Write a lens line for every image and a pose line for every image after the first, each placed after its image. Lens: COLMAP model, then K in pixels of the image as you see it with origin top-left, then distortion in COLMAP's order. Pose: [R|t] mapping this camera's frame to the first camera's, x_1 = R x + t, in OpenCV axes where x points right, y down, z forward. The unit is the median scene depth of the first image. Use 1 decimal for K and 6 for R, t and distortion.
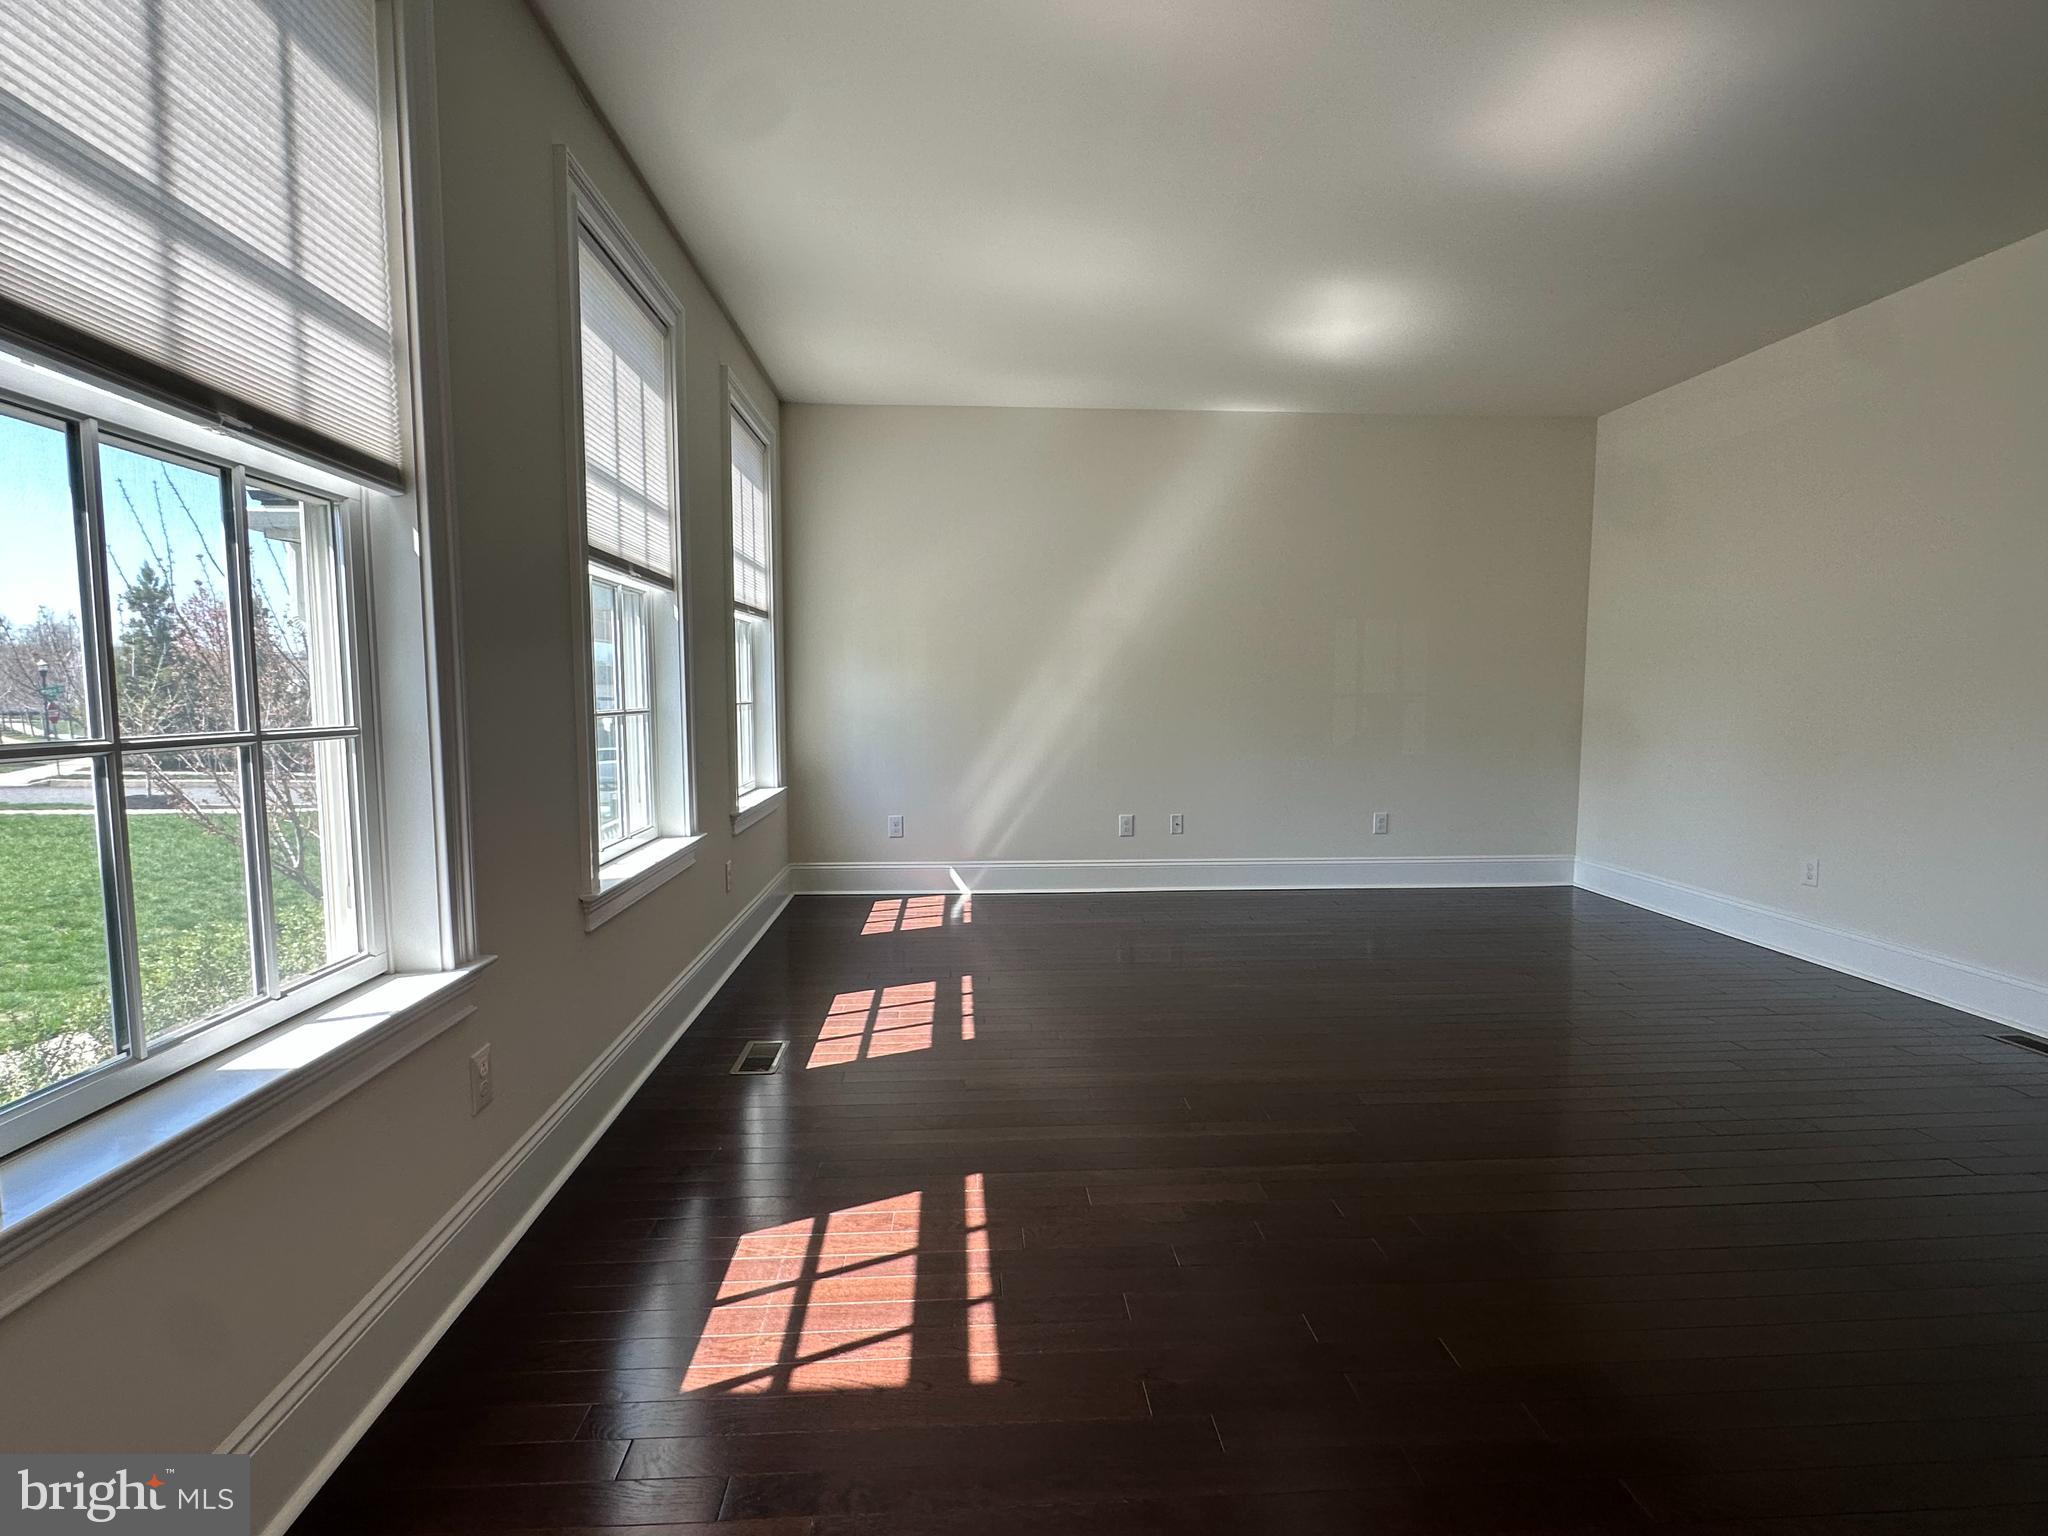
lens RADIAL K [[994.4, 0, 1024.0], [0, 994.4, 768.0], [0, 0, 1]] dist [0.002239, 0.000339]
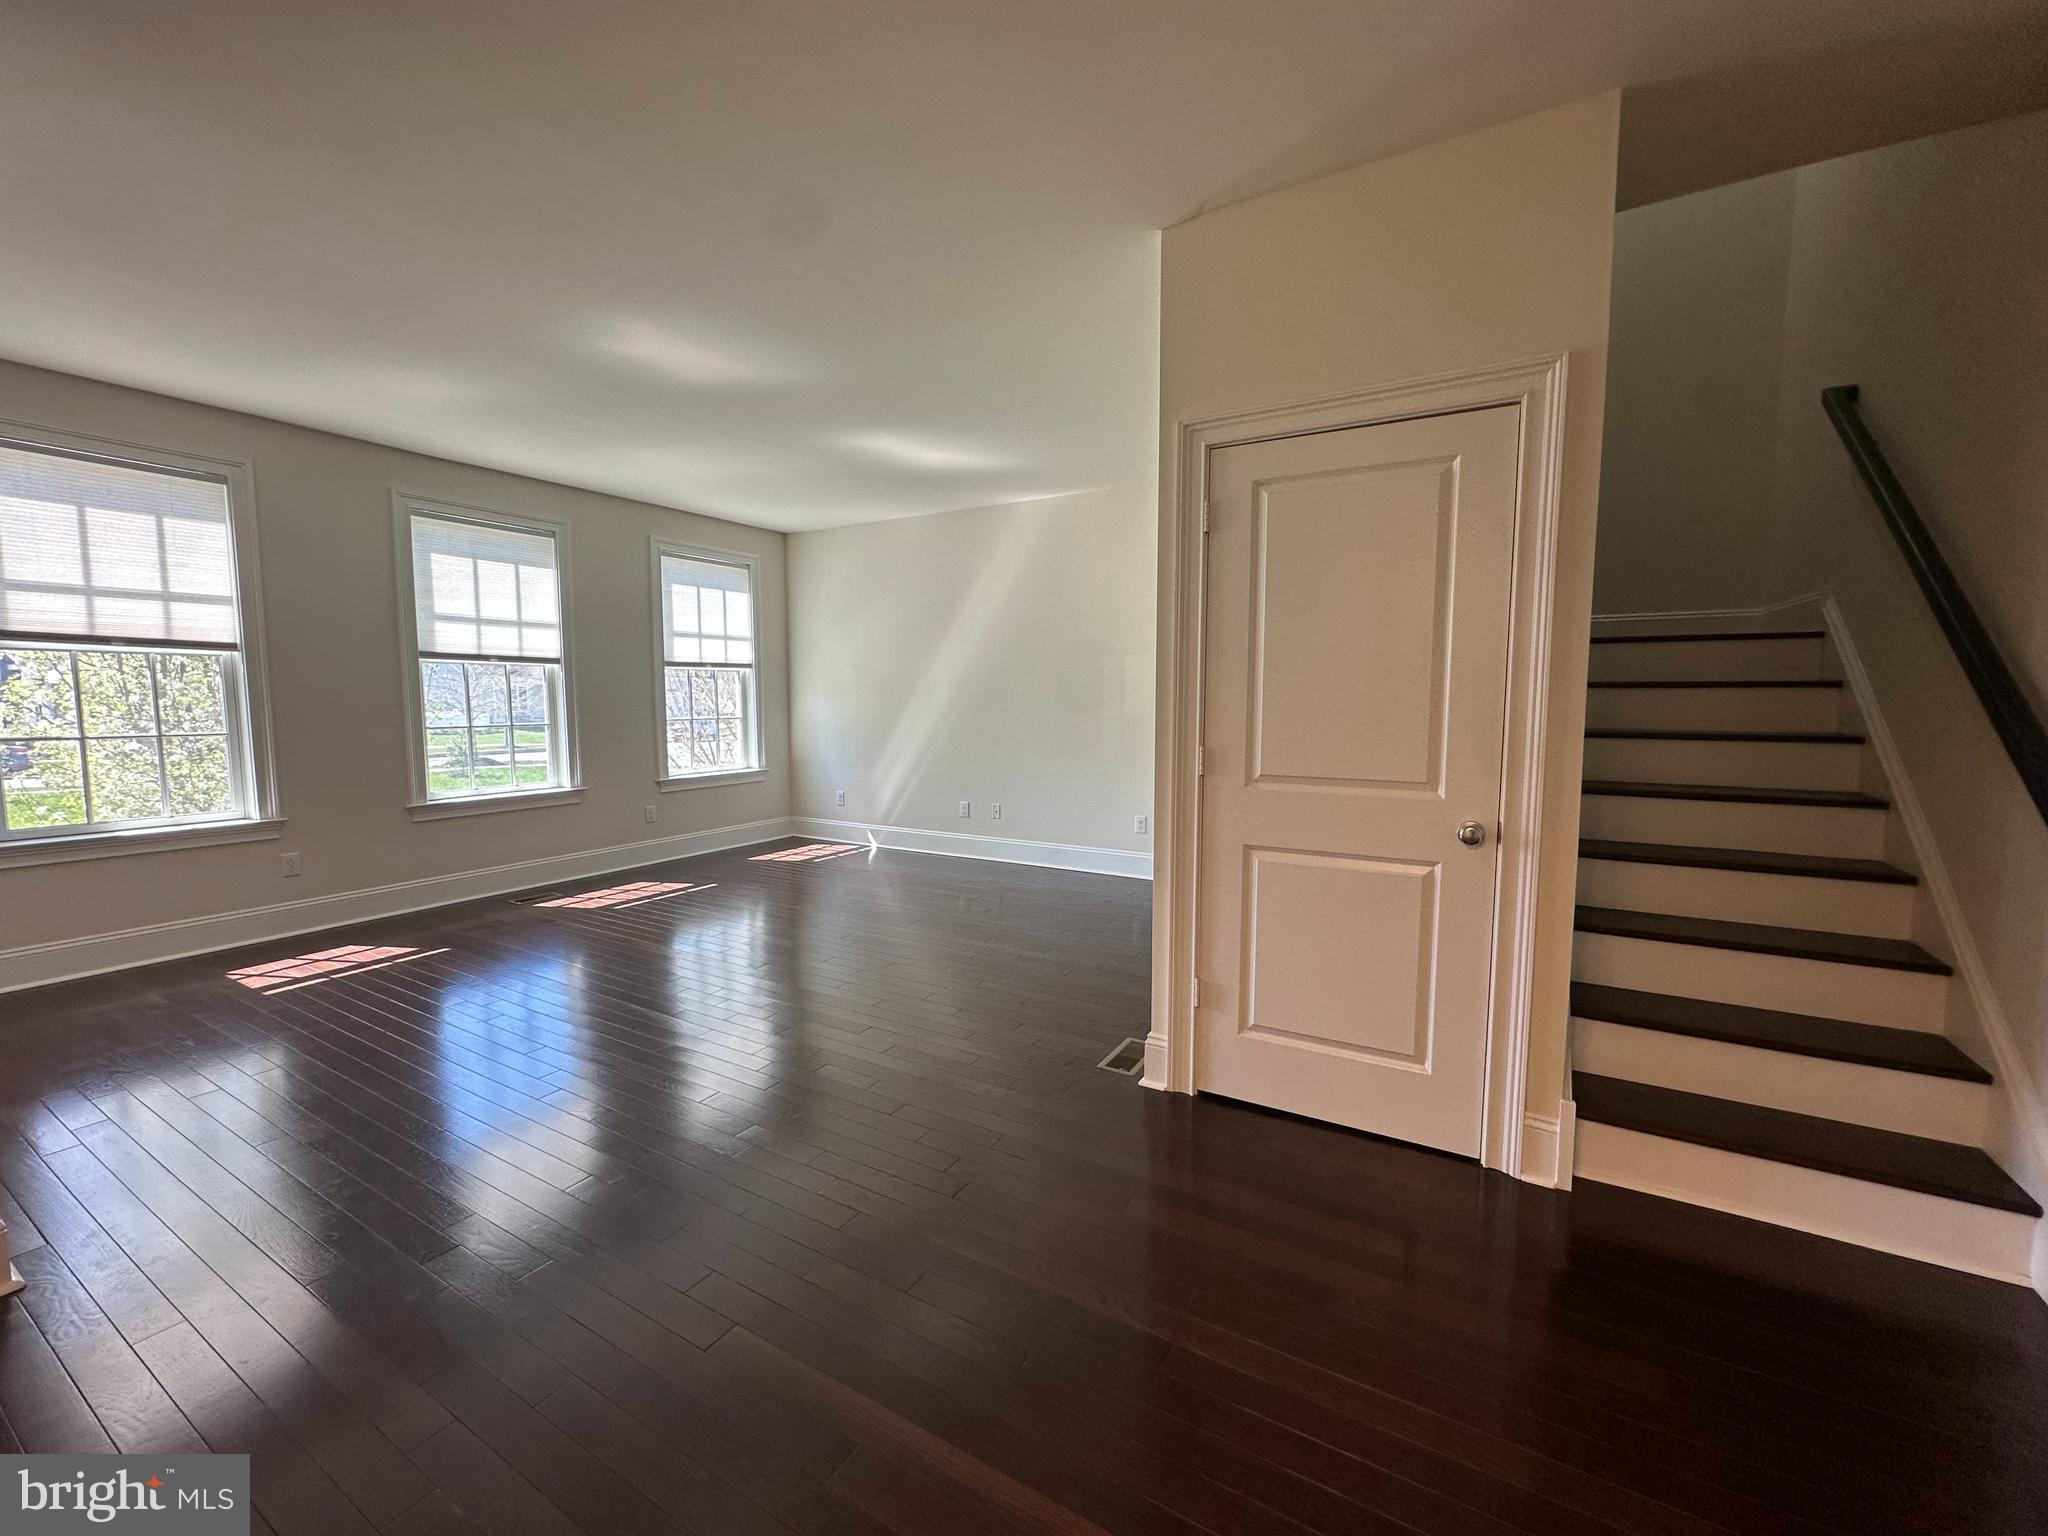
lens RADIAL K [[808.9, 0, 1024.0], [0, 808.9, 768.0], [0, 0, 1]] dist [-0.001266, -0.000174]
pose [[0.818511, 0.046630, -0.572595, 1.938250], [-0.042797, 0.998880, 0.020169, -0.062921], [0.572894, 0.007997, 0.819590, 0.291988]]
